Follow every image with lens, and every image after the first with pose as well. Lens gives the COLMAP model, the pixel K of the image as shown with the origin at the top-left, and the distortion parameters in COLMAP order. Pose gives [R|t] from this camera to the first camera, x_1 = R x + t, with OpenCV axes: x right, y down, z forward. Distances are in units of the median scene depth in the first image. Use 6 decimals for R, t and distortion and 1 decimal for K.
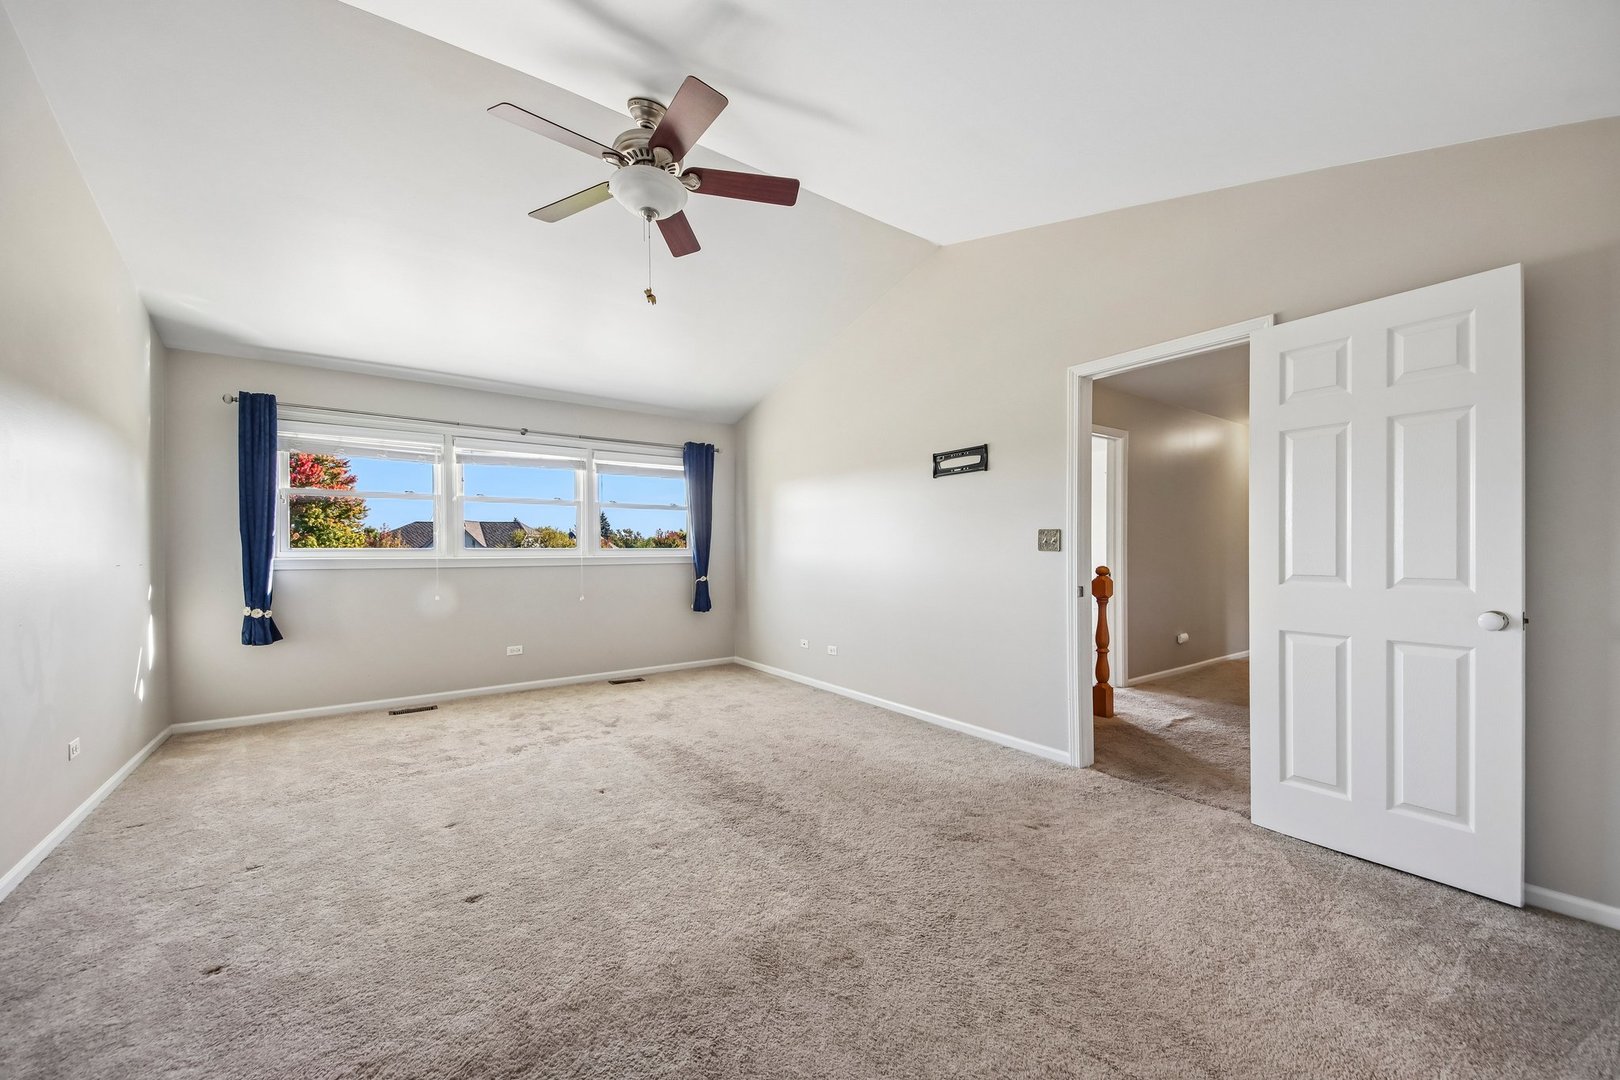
lens RADIAL K [[615.4, 0, 808.9], [0, 615.4, 545.3], [0, 0, 1]] dist [0.020620, -0.002469]
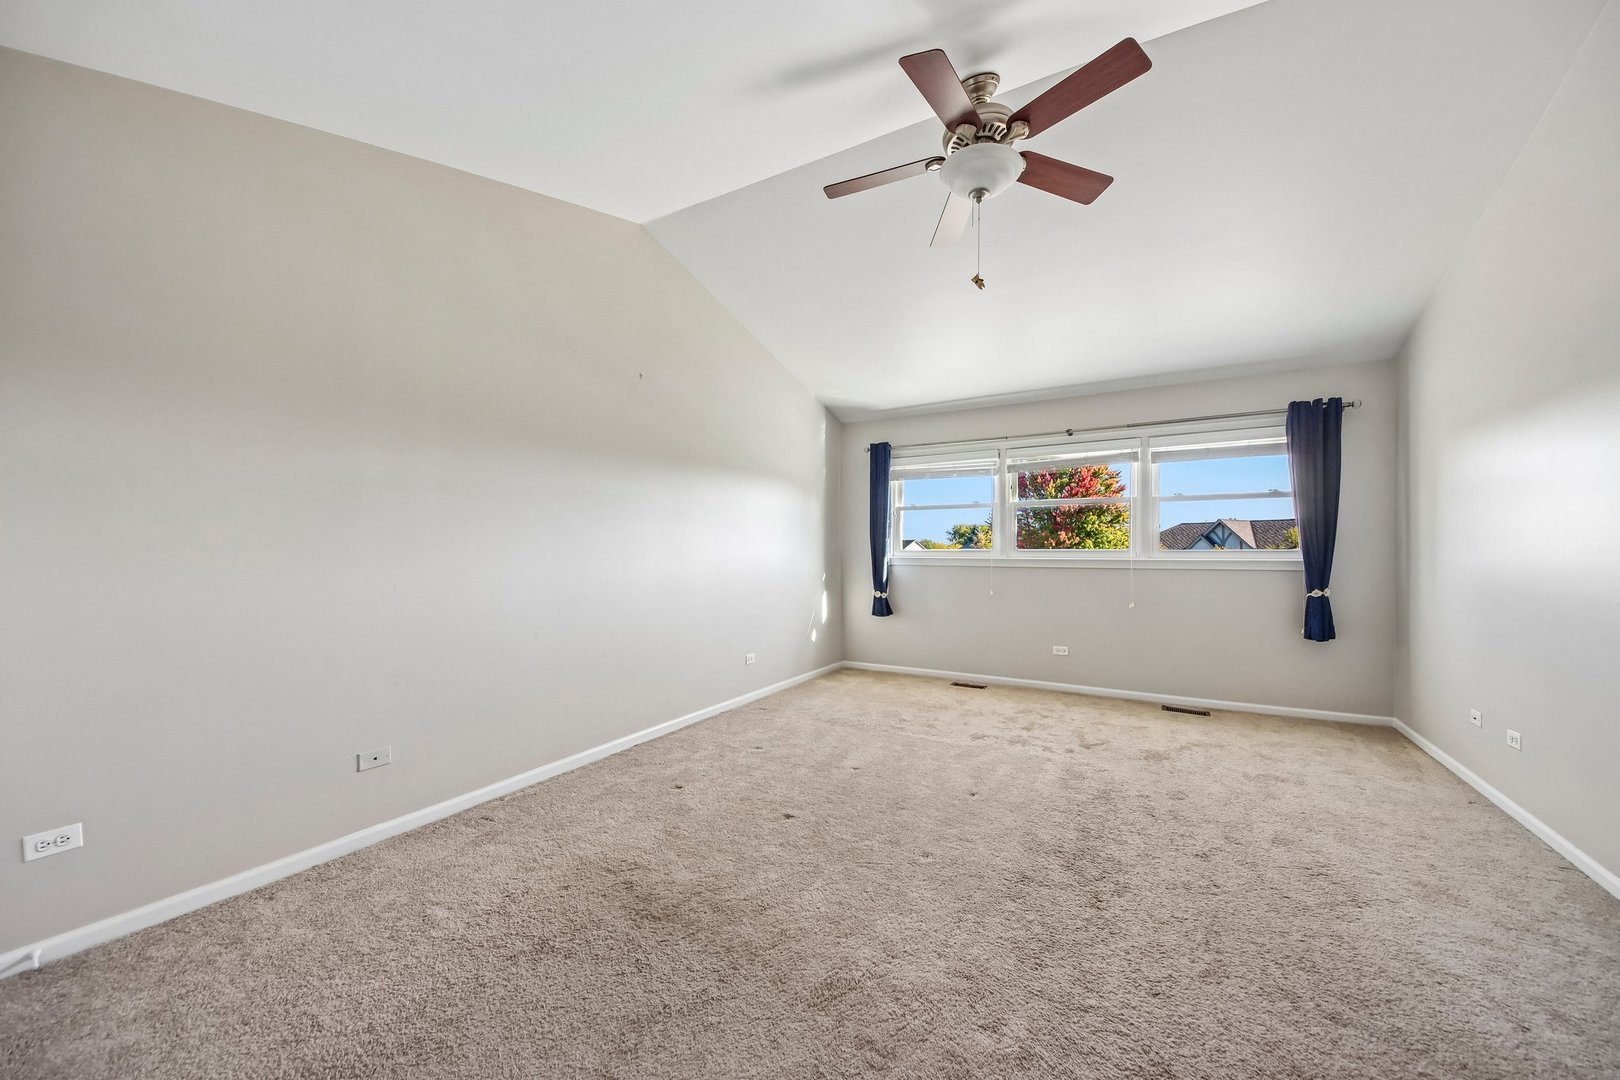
lens RADIAL K [[615.4, 0, 806.9], [0, 615.4, 545.4], [0, 0, 1]] dist [0.020620, -0.002469]
pose [[0.400755, -0.006716, -0.916161, 0.336538], [0.004477, 0.999976, -0.005372, 0.001690], [0.916175, -0.001948, 0.400775, 0.256539]]
